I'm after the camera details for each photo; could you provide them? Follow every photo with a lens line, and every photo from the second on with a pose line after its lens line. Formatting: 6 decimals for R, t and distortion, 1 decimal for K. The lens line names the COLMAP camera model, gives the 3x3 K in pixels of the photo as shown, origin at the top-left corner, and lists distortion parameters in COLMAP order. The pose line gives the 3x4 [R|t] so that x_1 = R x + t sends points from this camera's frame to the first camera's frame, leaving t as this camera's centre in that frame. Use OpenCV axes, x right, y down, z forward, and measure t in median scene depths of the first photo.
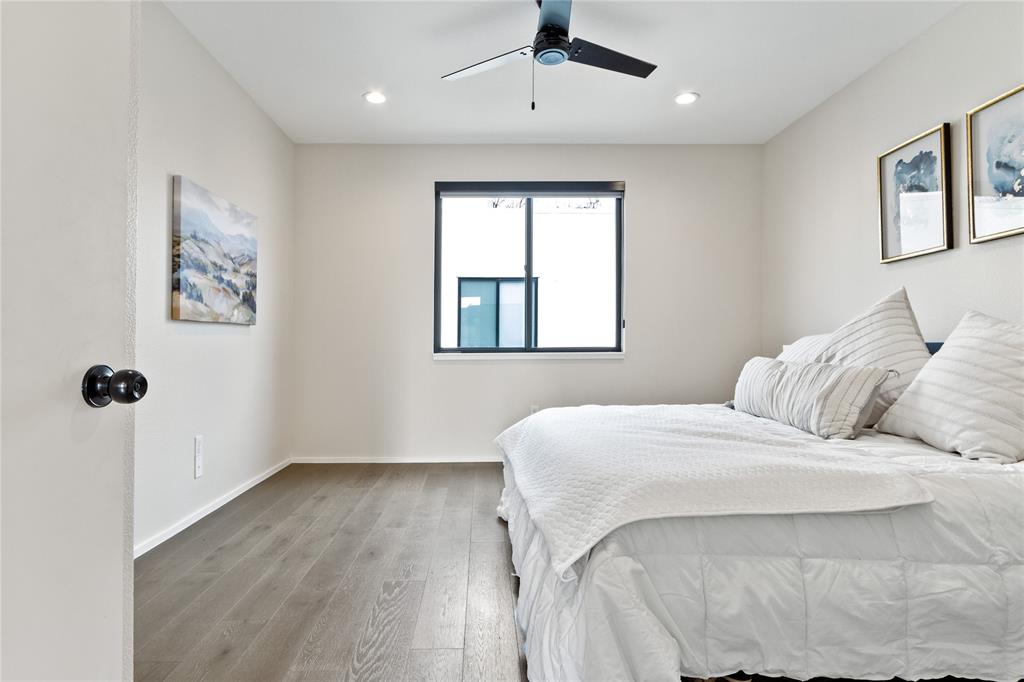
lens RADIAL K [[560.7, 0, 504.0], [0, 560.7, 341.5], [0, 0, 1]] dist [-0.014335, 0.005379]
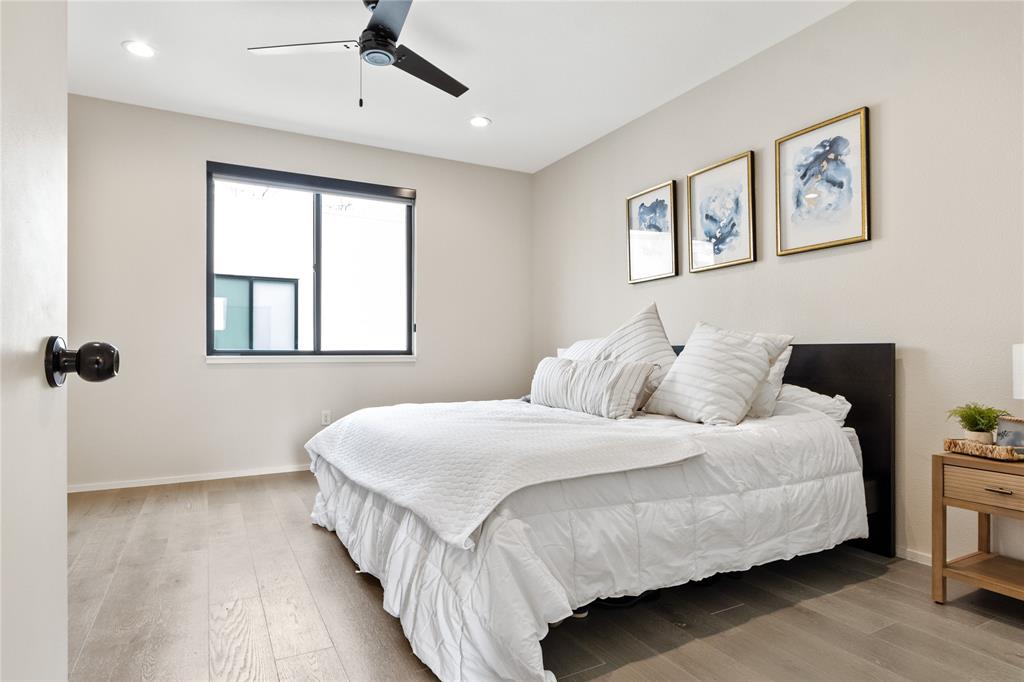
lens RADIAL K [[560.7, 0, 530.9], [0, 560.7, 352.7], [0, 0, 1]] dist [-0.014335, 0.005379]
pose [[0.882431, 0.003235, 0.470431, -0.146847], [-0.005405, 0.999980, 0.003262, 0.017046], [-0.470411, -0.005421, 0.882431, -0.018810]]
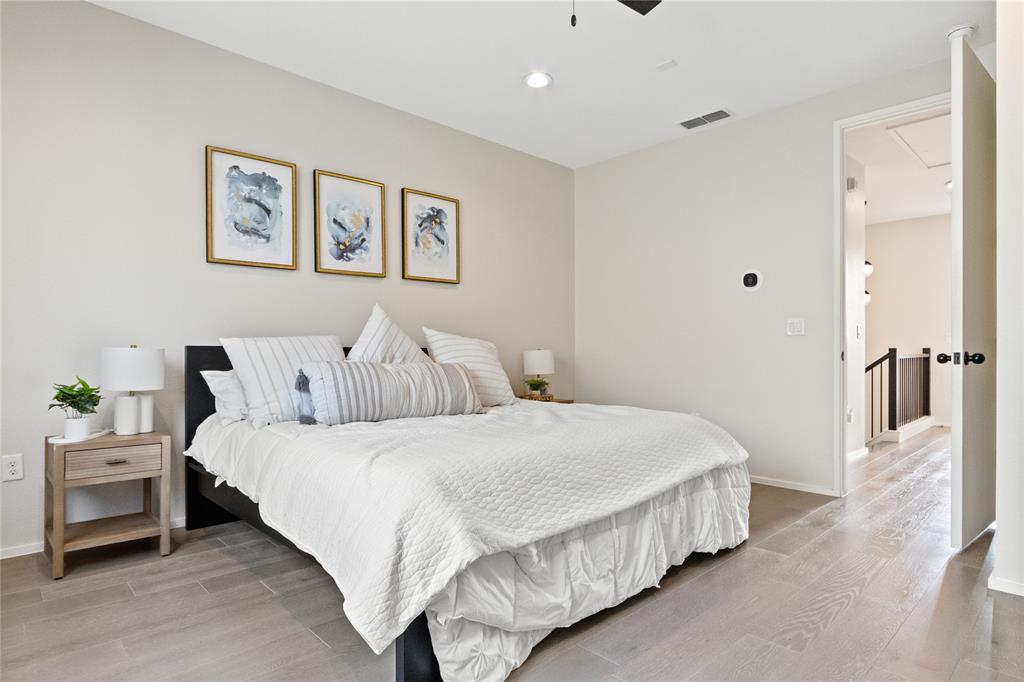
lens RADIAL K [[560.7, 0, 509.4], [0, 560.7, 347.3], [0, 0, 1]] dist [-0.014335, 0.005379]
pose [[-0.656811, 0.005481, 0.754035, -0.473952], [-0.005340, 0.999915, -0.011920, 0.016633], [-0.754036, -0.011856, -0.656726, 1.612860]]
